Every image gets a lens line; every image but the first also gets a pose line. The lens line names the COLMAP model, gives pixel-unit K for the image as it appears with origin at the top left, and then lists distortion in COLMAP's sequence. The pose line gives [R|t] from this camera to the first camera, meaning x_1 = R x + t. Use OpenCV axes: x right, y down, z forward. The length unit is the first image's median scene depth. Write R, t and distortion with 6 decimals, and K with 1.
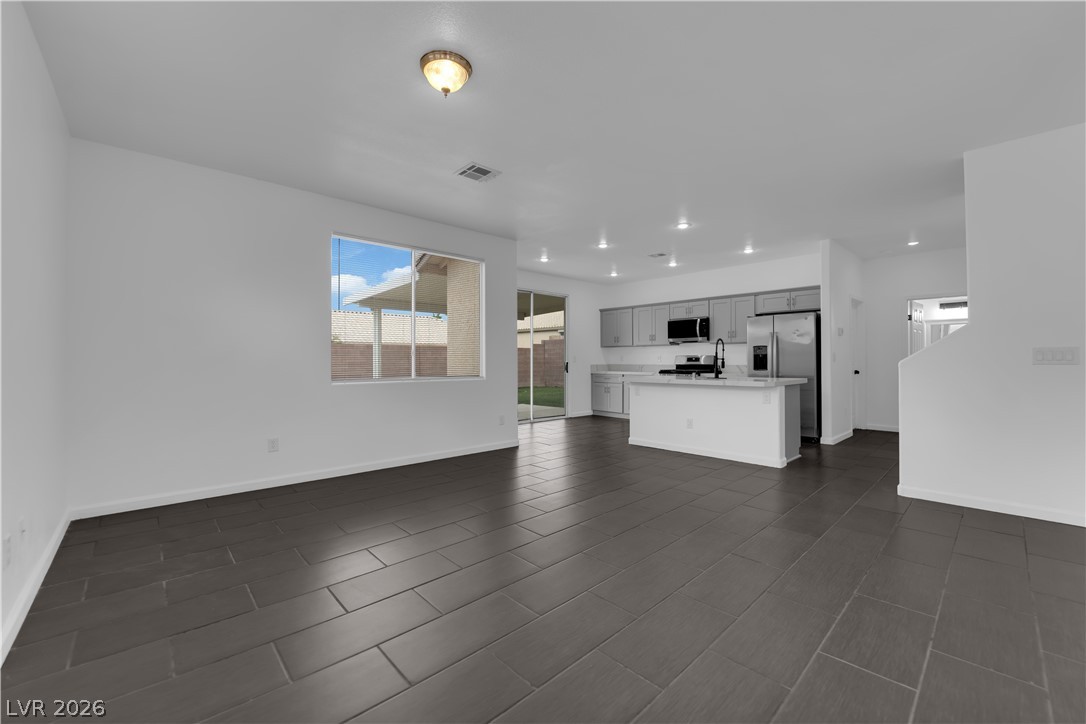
lens RADIAL K [[434.5, 0, 548.7], [0, 434.5, 360.4], [0, 0, 1]] dist [-0.014795, -0.000397]
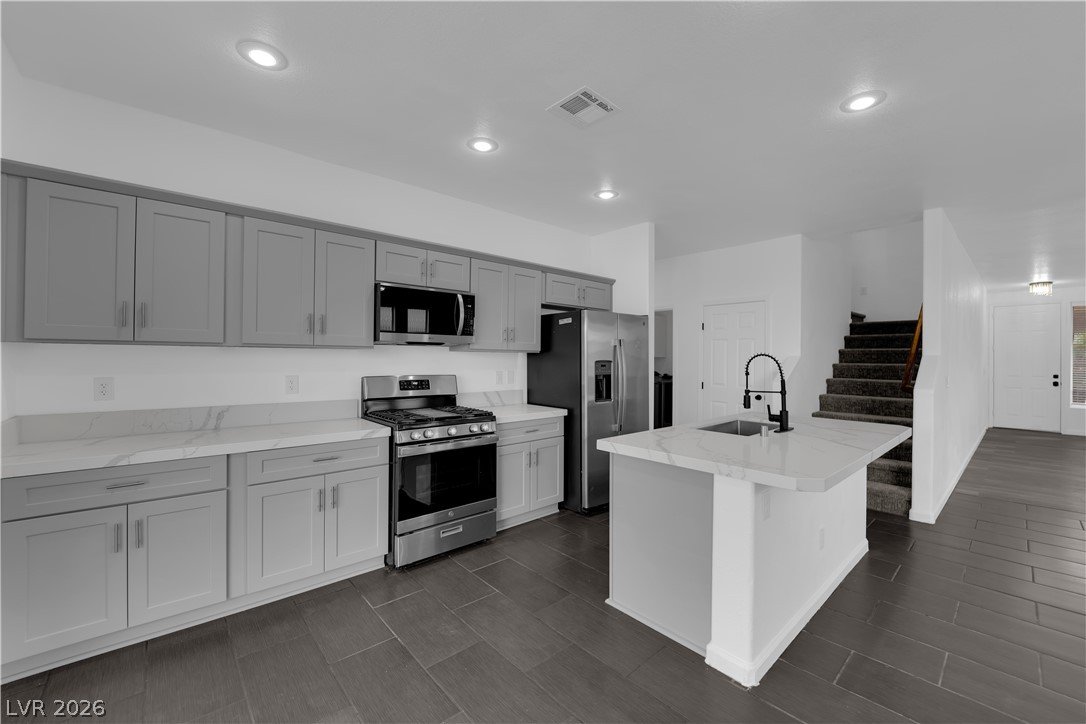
lens RADIAL K [[434.5, 0, 548.6], [0, 434.5, 359.1], [0, 0, 1]] dist [-0.014795, -0.000397]
pose [[0.020698, 0.003102, 0.999781, -0.093113], [-0.005982, 0.999978, -0.002979, -0.027536], [-0.999768, -0.005919, 0.020716, 0.873406]]
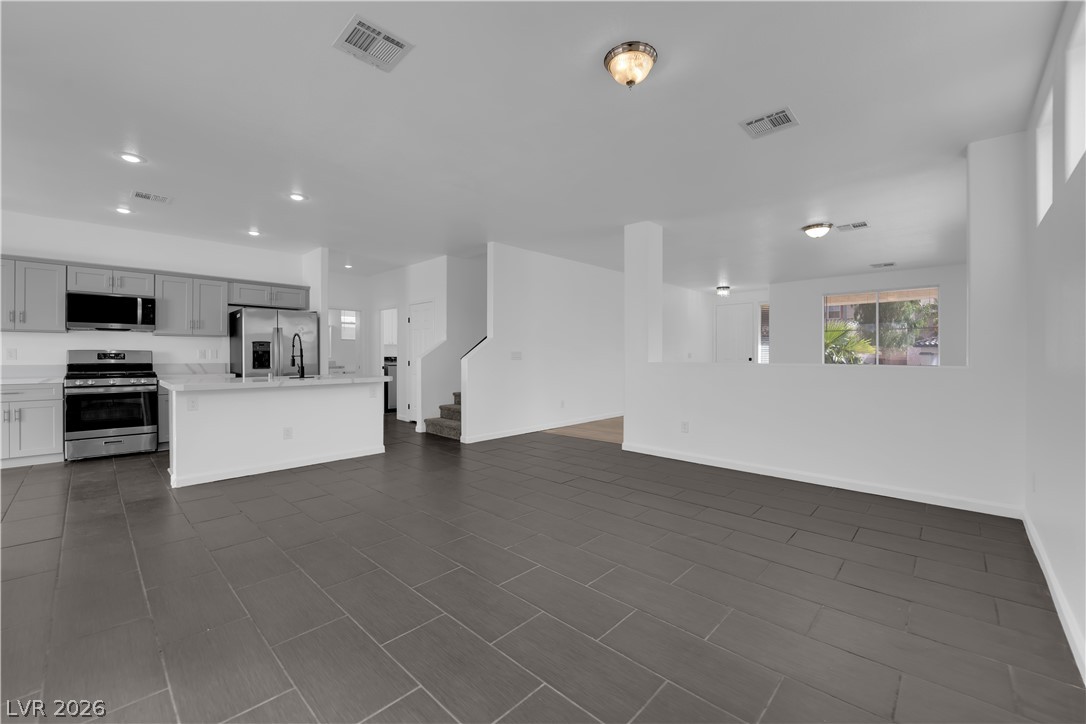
lens RADIAL K [[434.5, 0, 542.1], [0, 434.5, 355.1], [0, 0, 1]] dist [-0.014795, -0.000397]
pose [[-0.056858, 0.006947, 0.998358, -0.367064], [-0.000096, 0.999976, -0.006964, 0.000706], [-0.998382, -0.000492, -0.056856, 0.382067]]
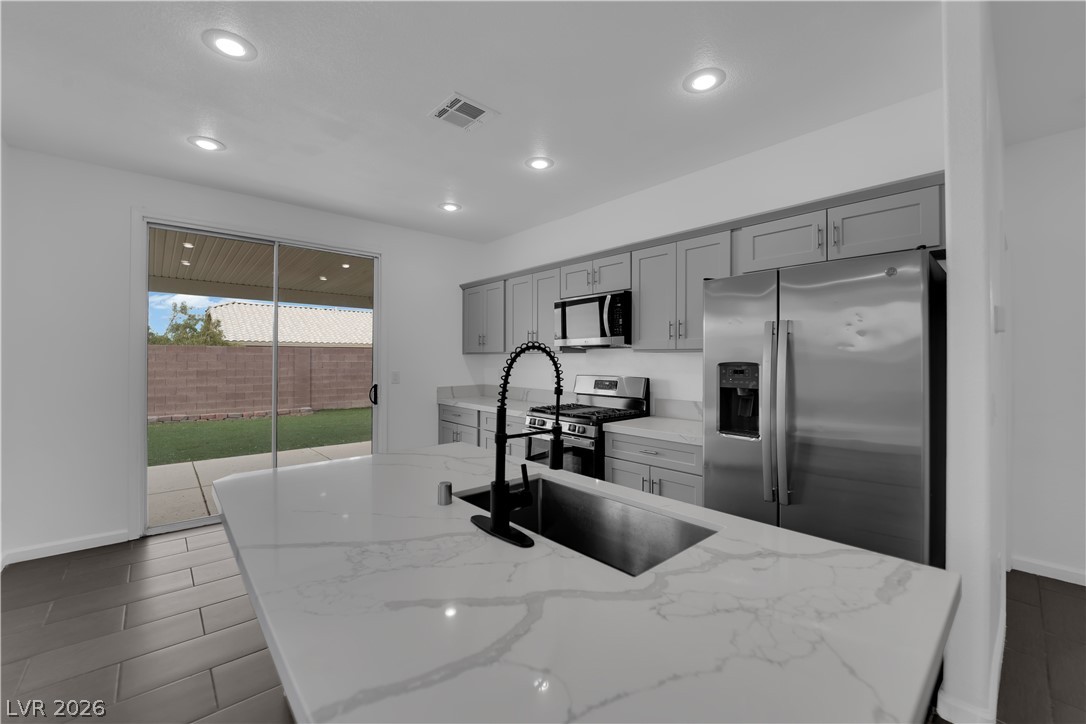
lens RADIAL K [[434.5, 0, 546.3], [0, 434.5, 359.2], [0, 0, 1]] dist [-0.014795, -0.000397]
pose [[0.999691, 0.005016, -0.024344, 0.285823], [-0.005036, 0.999987, -0.000765, -0.029041], [0.024340, 0.000887, 0.999703, 0.542309]]
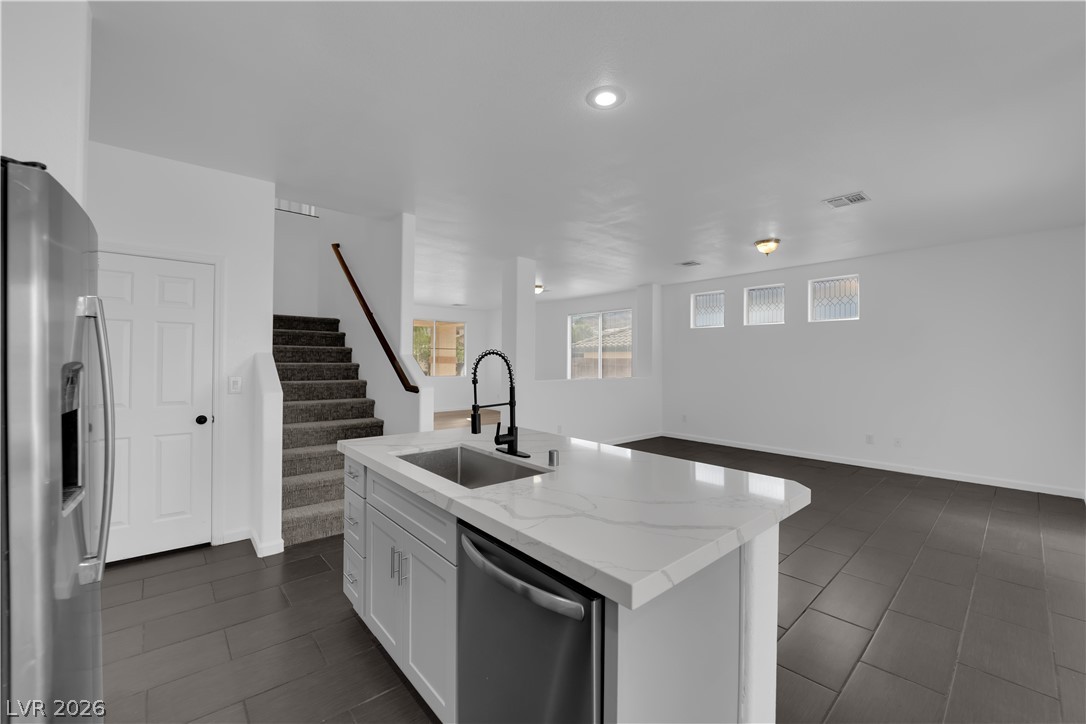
lens RADIAL K [[434.5, 0, 543.6], [0, 434.5, 359.7], [0, 0, 1]] dist [-0.014795, -0.000397]
pose [[-0.999591, -0.001604, 0.028562, 0.238223], [-0.001663, 0.999996, -0.002061, -0.029057], [-0.028559, -0.002107, -0.999590, 0.957325]]
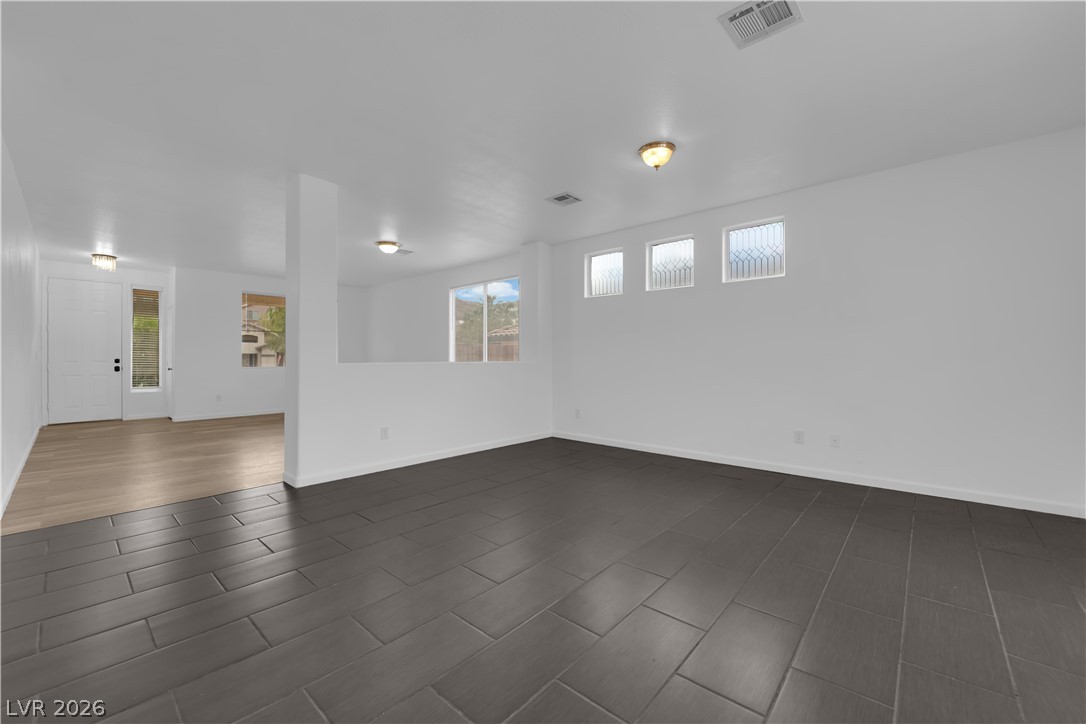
lens RADIAL K [[434.5, 0, 544.7], [0, 434.5, 357.8], [0, 0, 1]] dist [-0.014795, -0.000397]
pose [[-0.996203, 0.001607, -0.087046, 0.075294], [0.001742, 0.999997, -0.001481, 0.001223], [0.087043, -0.001627, -0.996203, 0.724575]]
